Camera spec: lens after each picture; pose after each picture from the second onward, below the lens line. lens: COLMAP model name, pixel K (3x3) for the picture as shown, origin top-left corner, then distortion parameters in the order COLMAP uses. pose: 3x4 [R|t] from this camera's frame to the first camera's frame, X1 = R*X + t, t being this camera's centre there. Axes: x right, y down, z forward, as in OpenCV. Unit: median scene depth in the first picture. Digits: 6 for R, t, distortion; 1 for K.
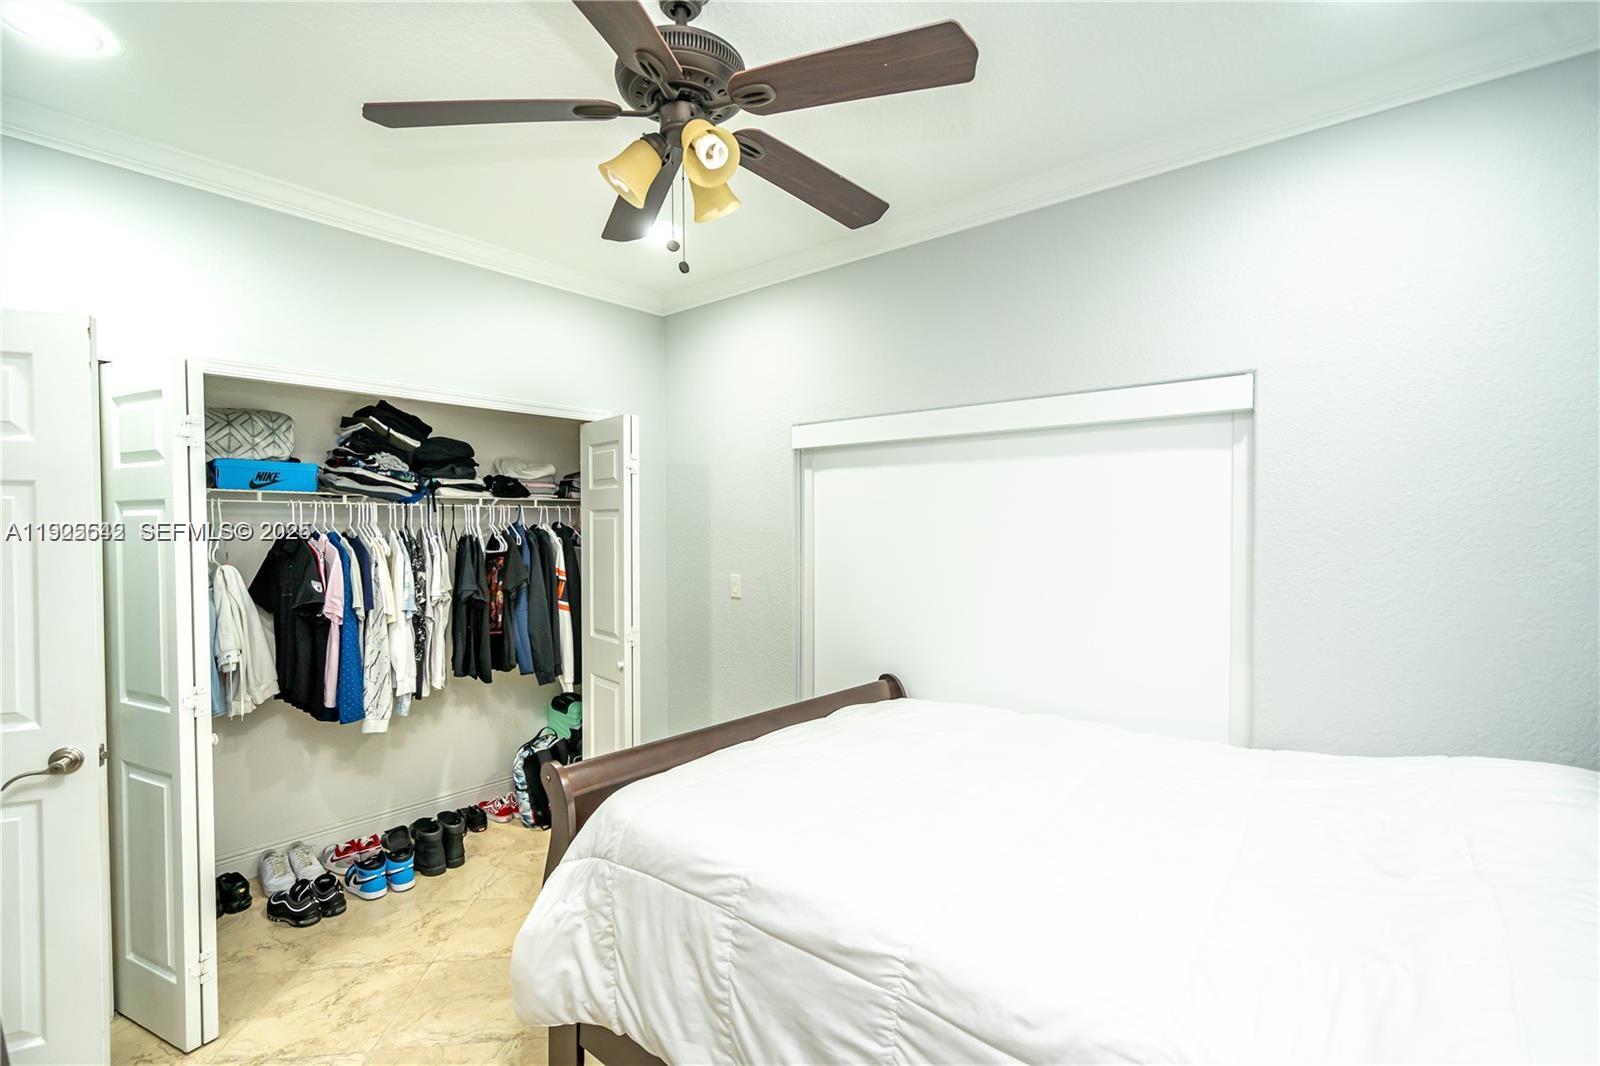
lens RADIAL K [[732.8, 0, 802.0], [0, 732.8, 533.8], [0, 0, 1]] dist [0.006952, -0.000633]
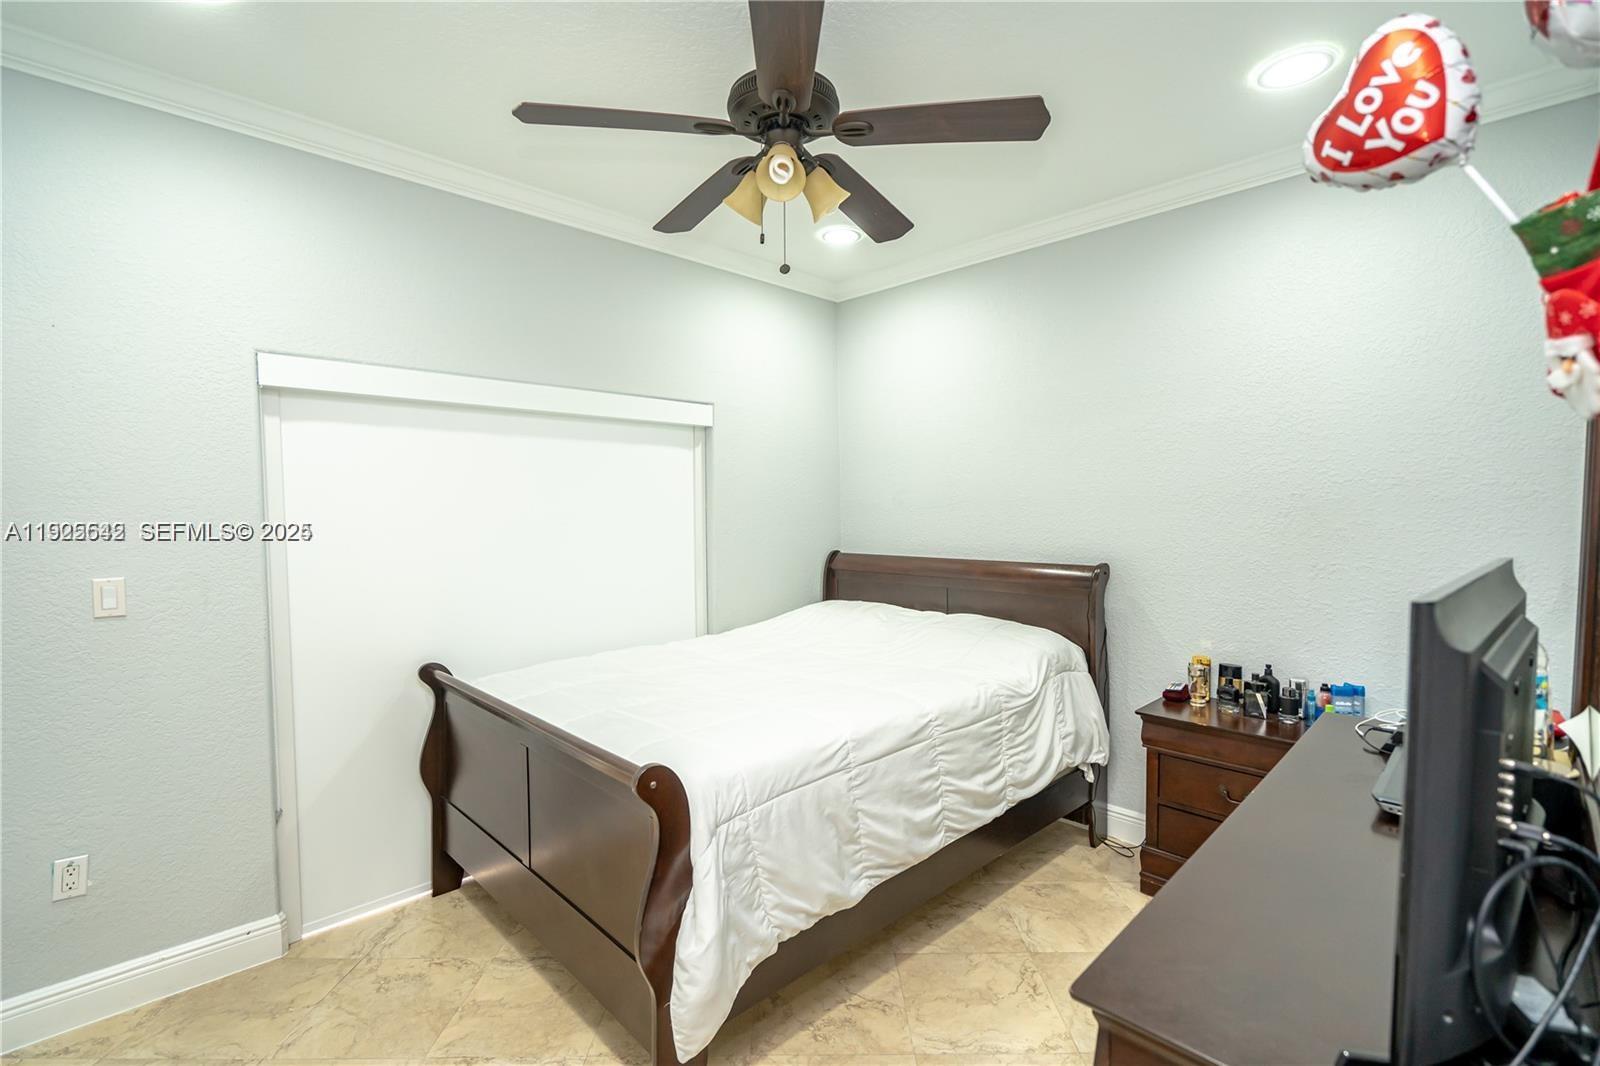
lens RADIAL K [[732.8, 0, 802.0], [0, 732.8, 533.8], [0, 0, 1]] dist [0.006952, -0.000633]
pose [[0.099732, -0.032262, 0.994491, -1.061073], [0.015637, 0.999402, 0.030853, 0.019678], [-0.994891, 0.012474, 0.100177, 0.680423]]
